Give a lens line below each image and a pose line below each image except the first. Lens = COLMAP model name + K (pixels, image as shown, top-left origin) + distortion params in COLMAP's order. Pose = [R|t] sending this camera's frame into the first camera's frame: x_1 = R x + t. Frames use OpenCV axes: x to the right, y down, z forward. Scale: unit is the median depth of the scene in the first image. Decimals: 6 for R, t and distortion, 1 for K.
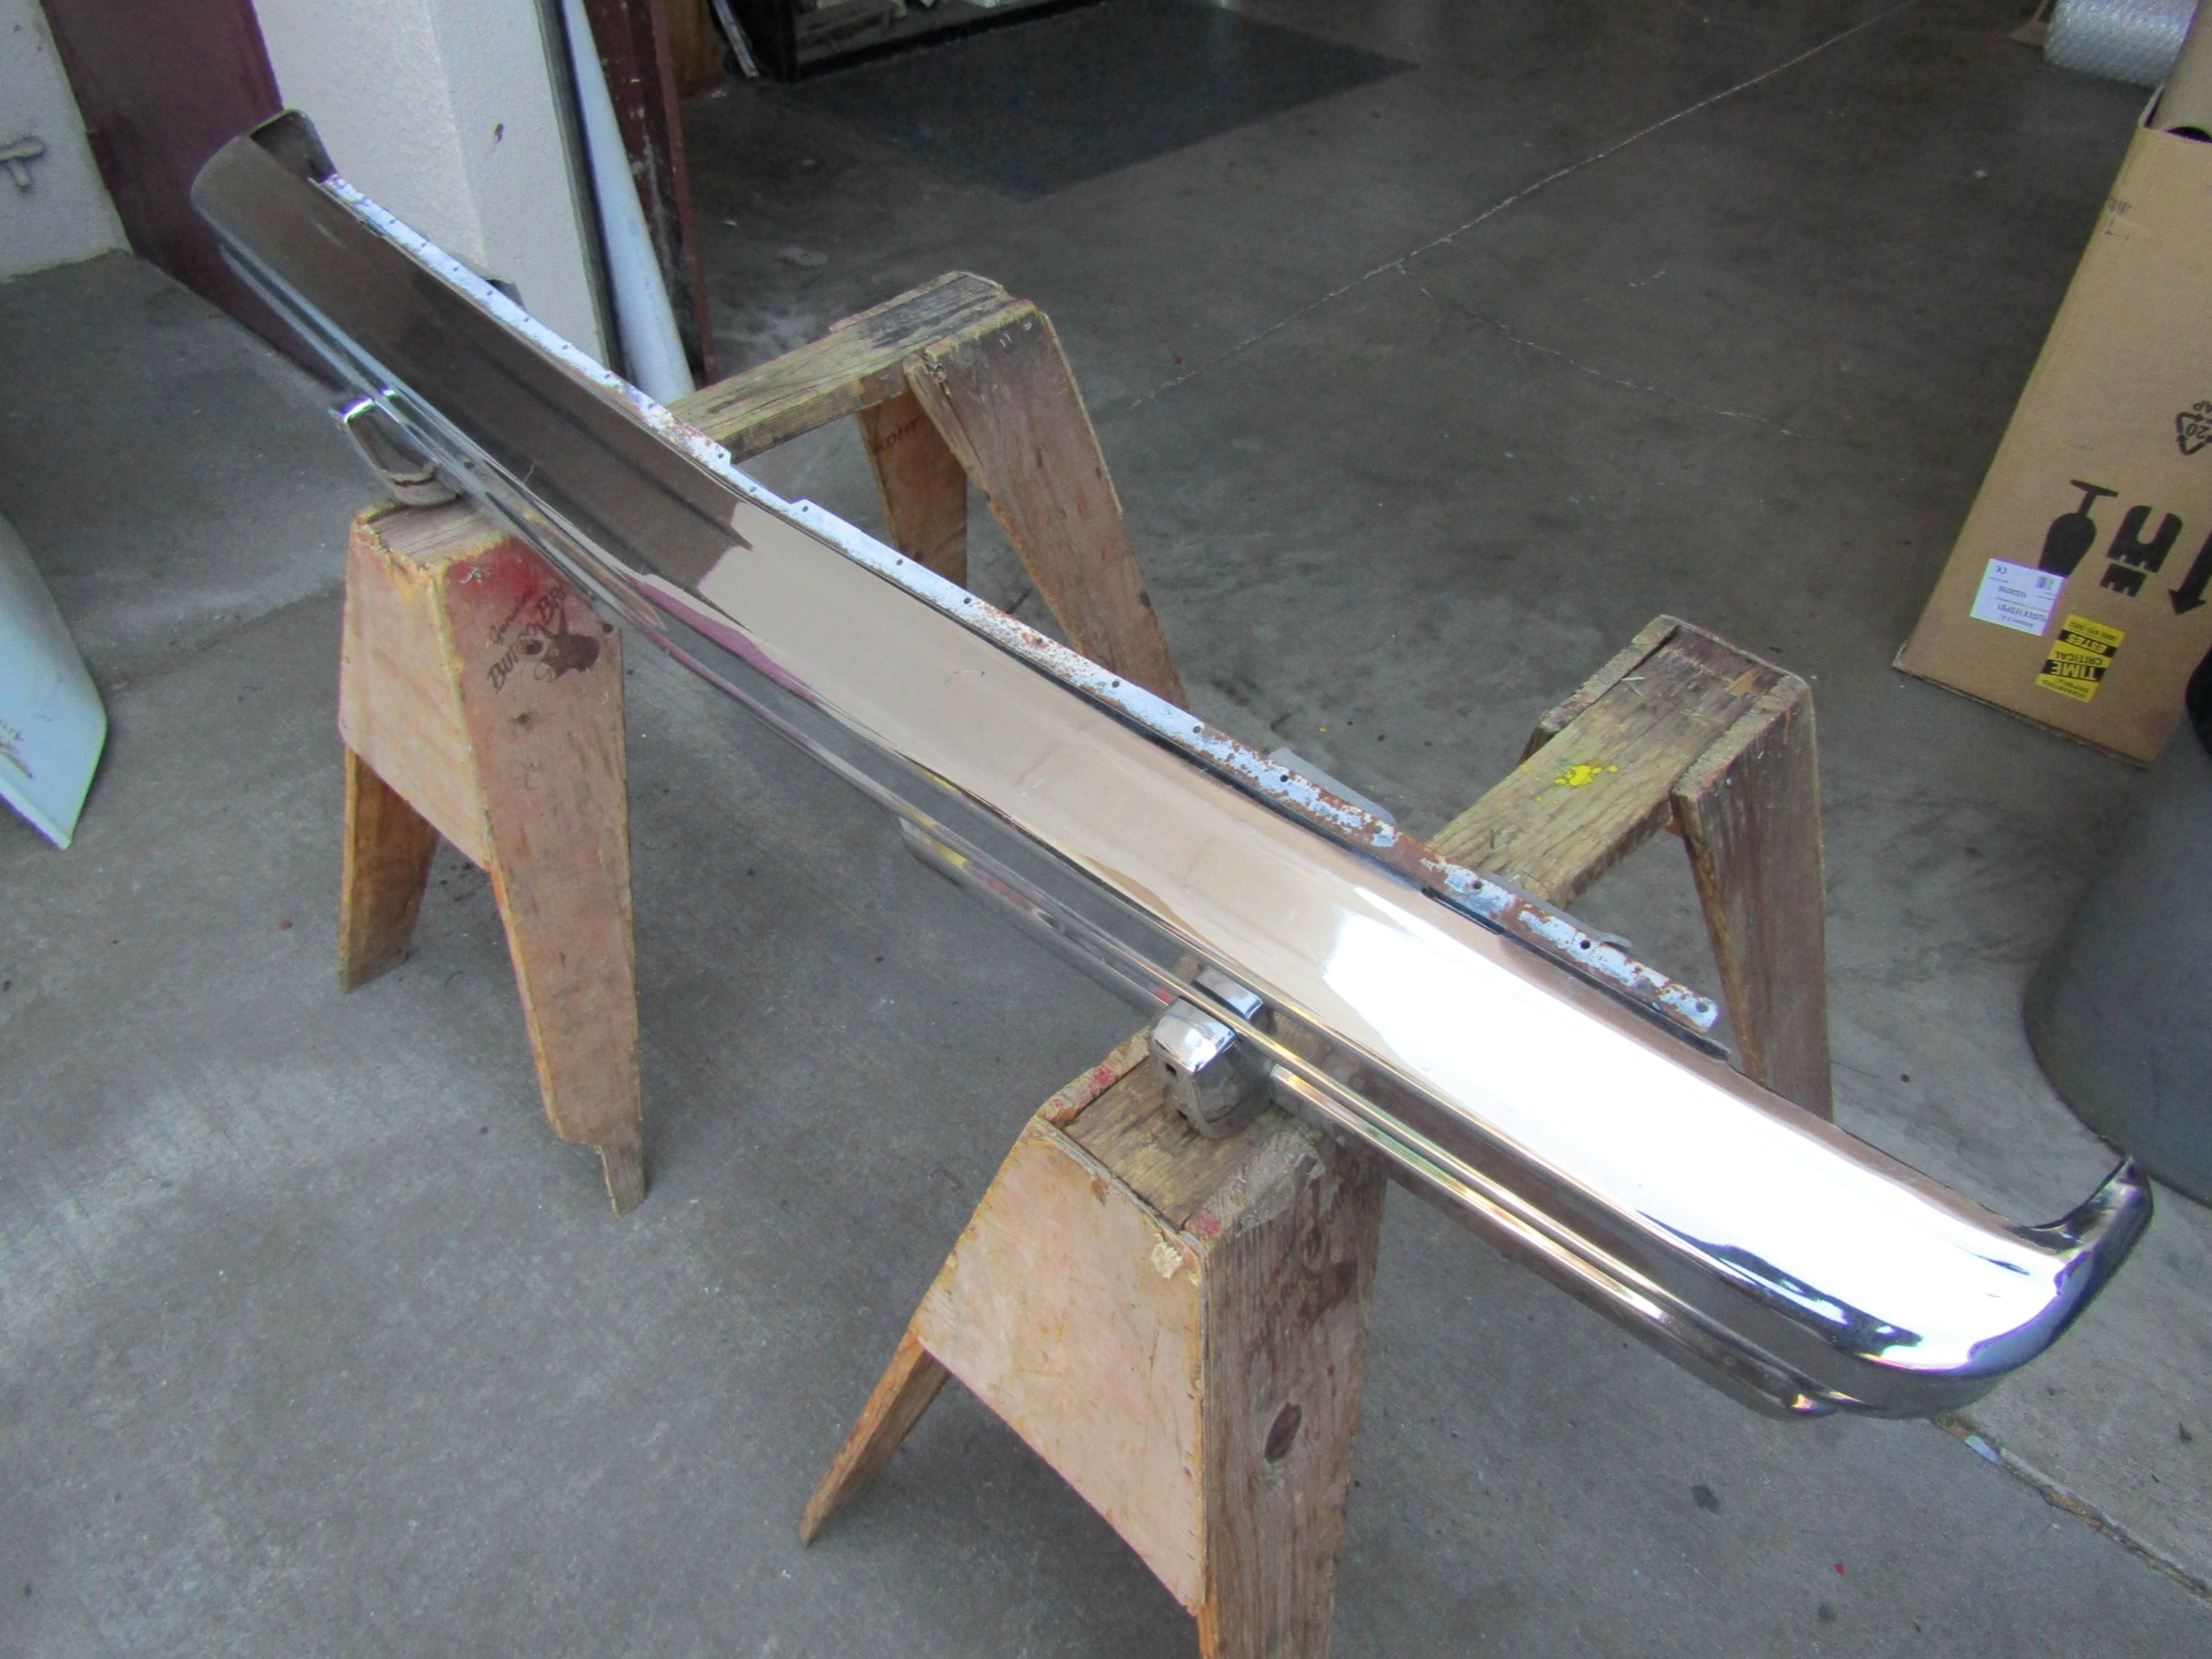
lens RADIAL K [[1574.8, 0, 1107.6], [0, 1574.8, 834.5], [0, 0, 1]] dist [-0.006523, -0.001738]
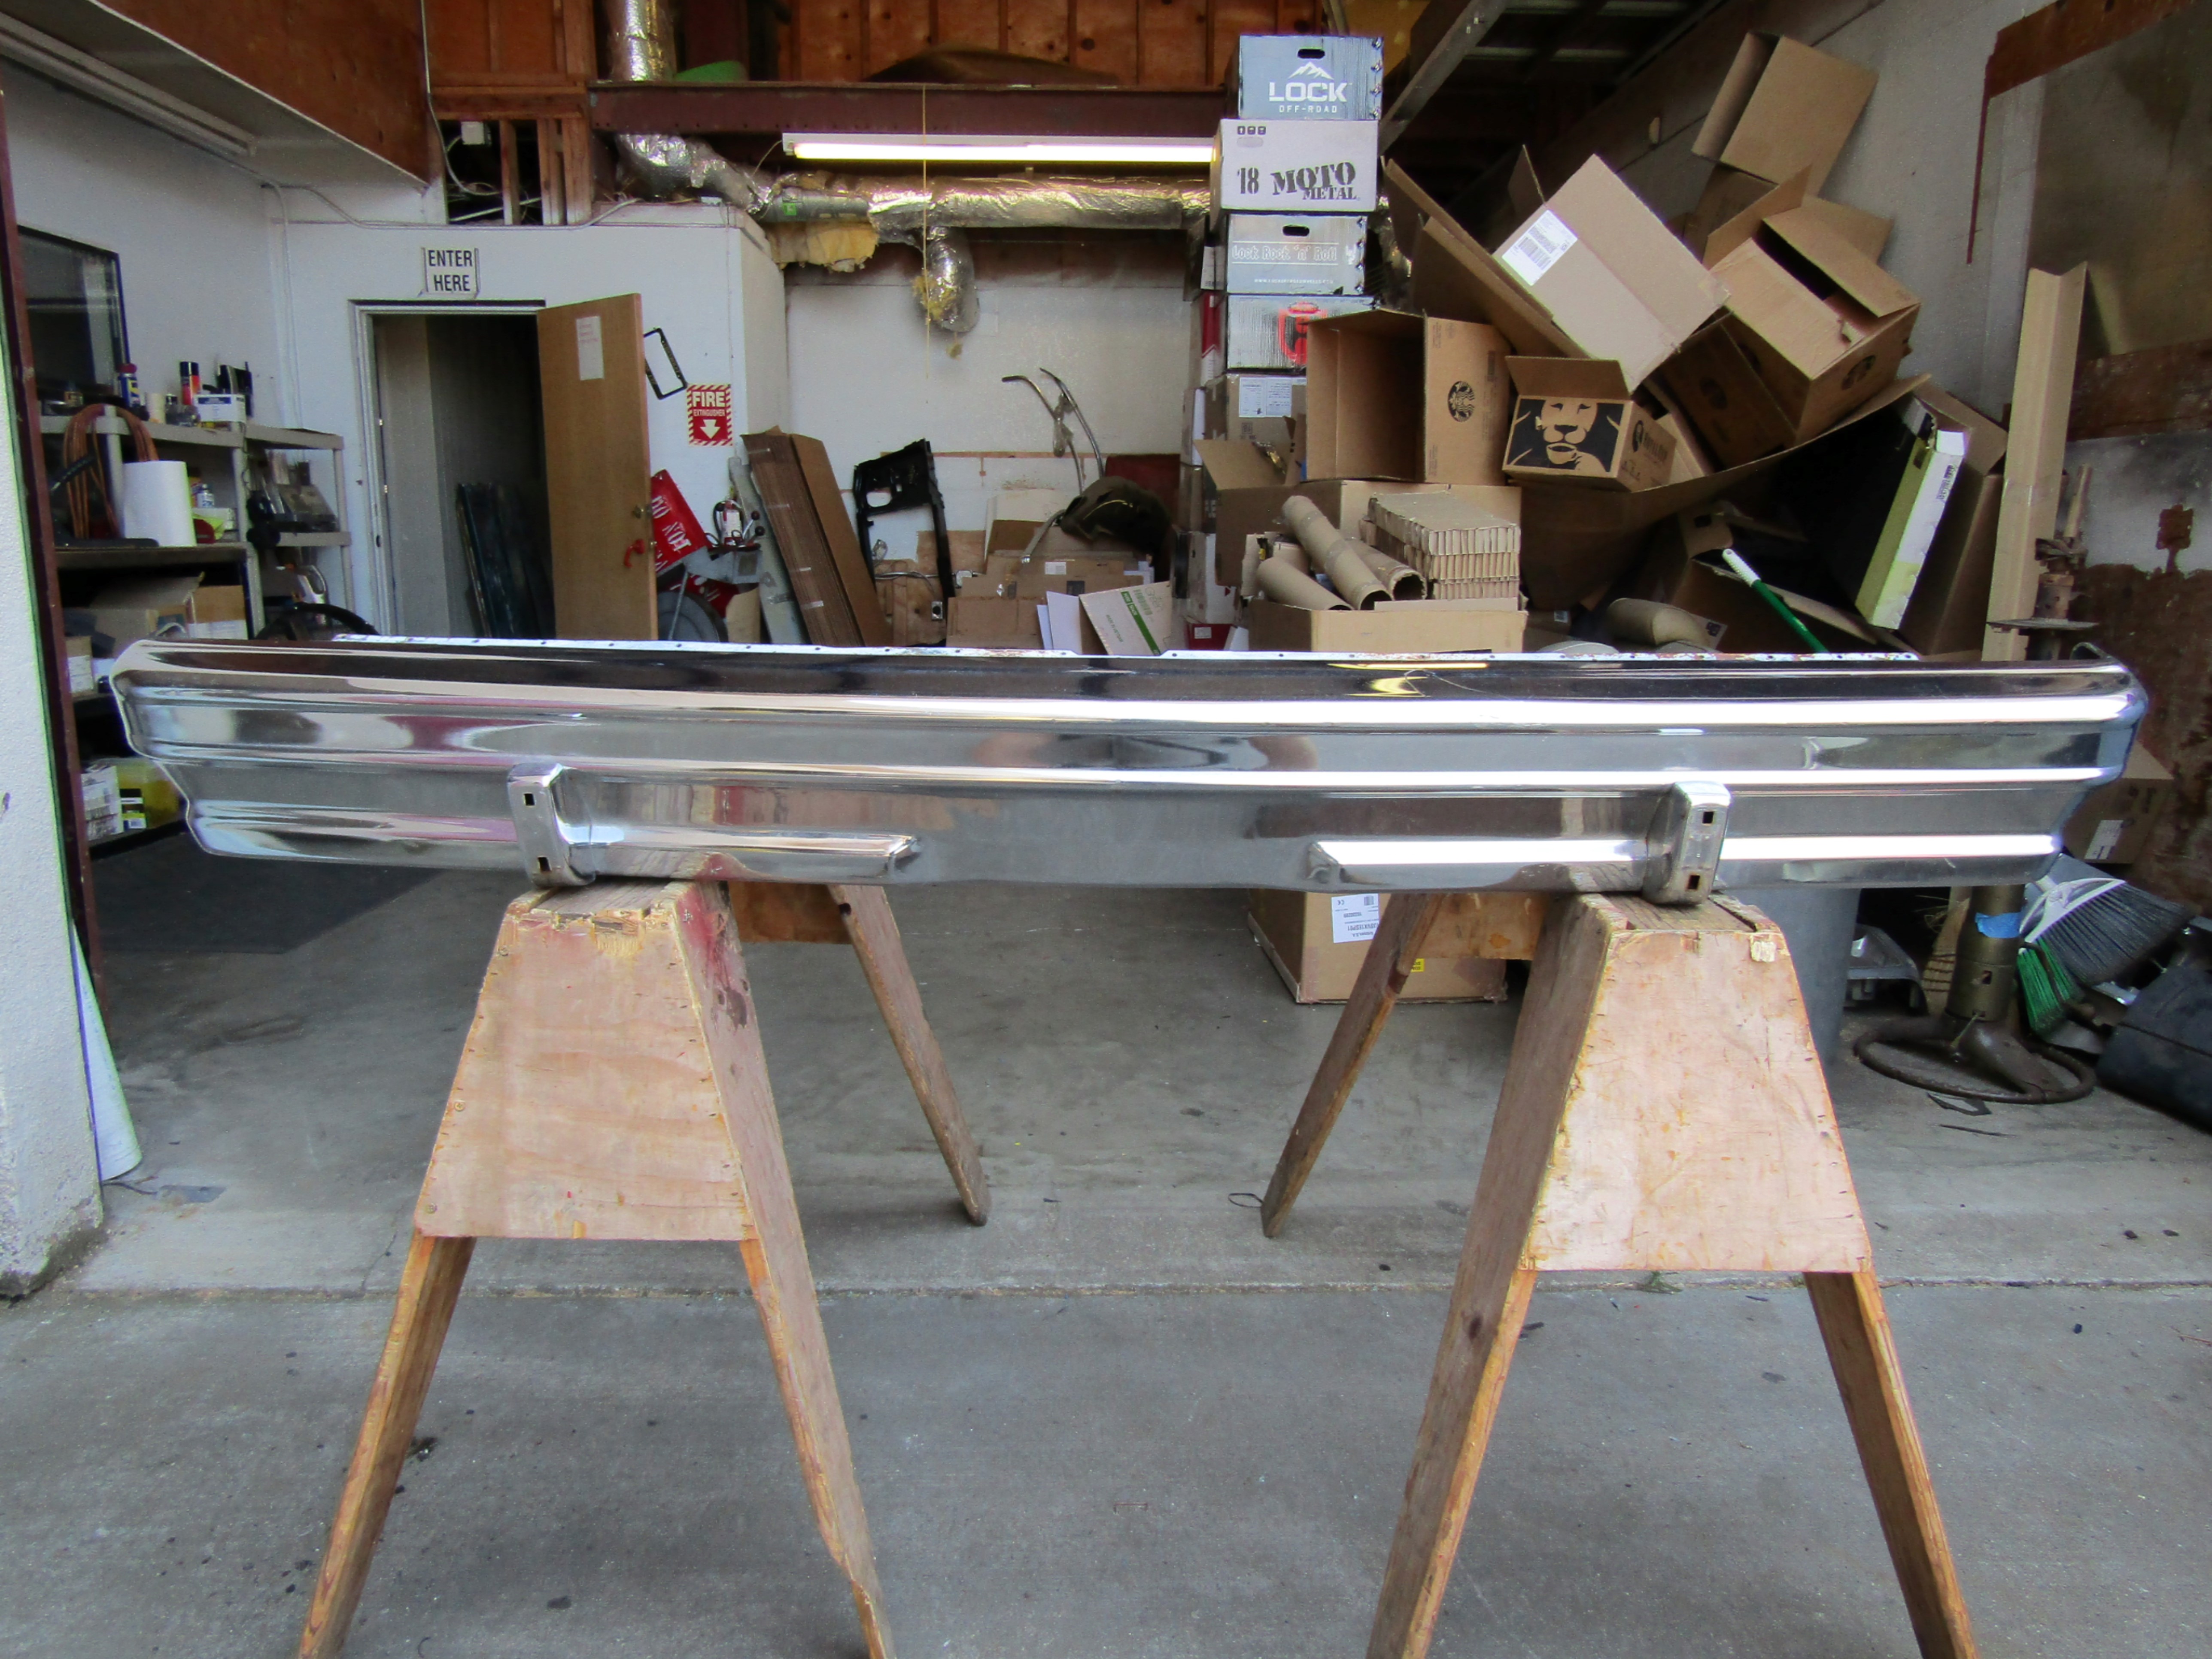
lens RADIAL K [[1574.8, 0, 1104.7], [0, 1574.8, 829.2], [0, 0, 1]] dist [-0.006523, -0.001738]
pose [[0.731109, -0.151539, 0.665218, -0.721837], [0.469130, 0.819603, -0.328889, 0.199890], [-0.495375, 0.552528, 0.670311, 0.153605]]
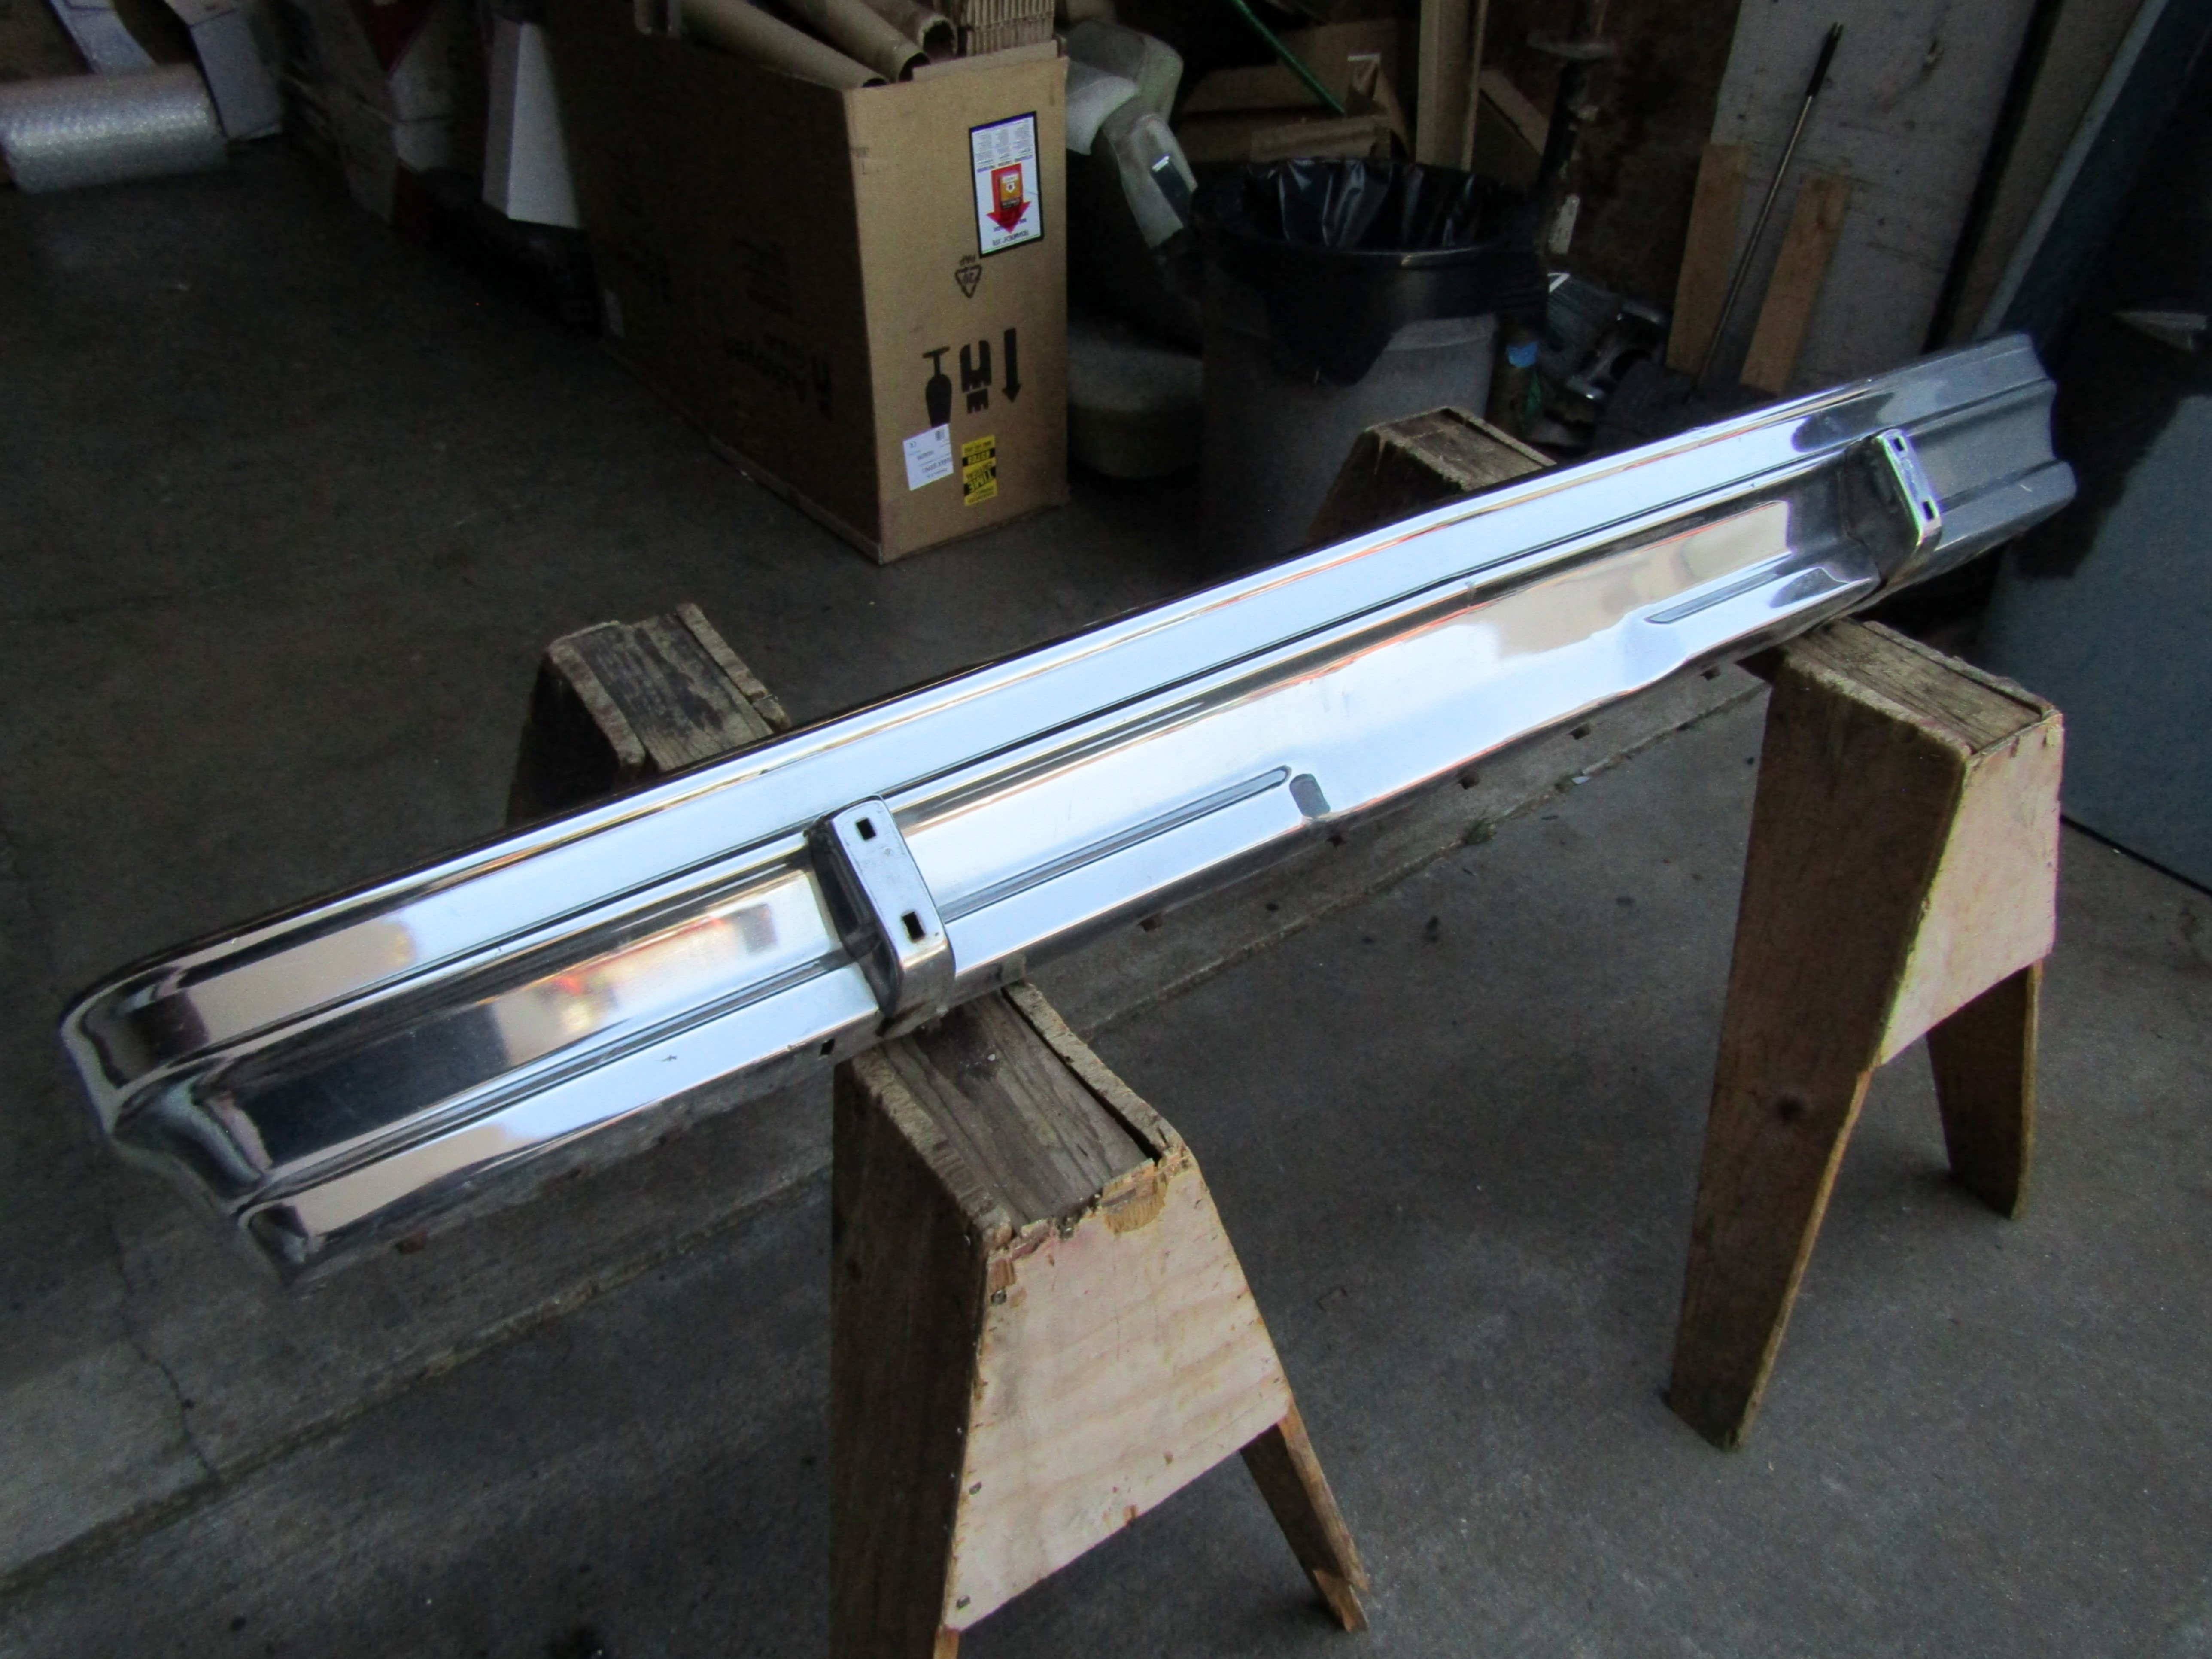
lens RADIAL K [[1574.8, 0, 1103.9], [0, 1574.8, 828.4], [0, 0, 1]] dist [-0.006523, -0.001738]
pose [[0.200006, -0.613387, 0.764038, -0.731845], [0.651831, 0.665494, 0.363641, -0.439324], [-0.731515, 0.425293, 0.532927, 0.490230]]
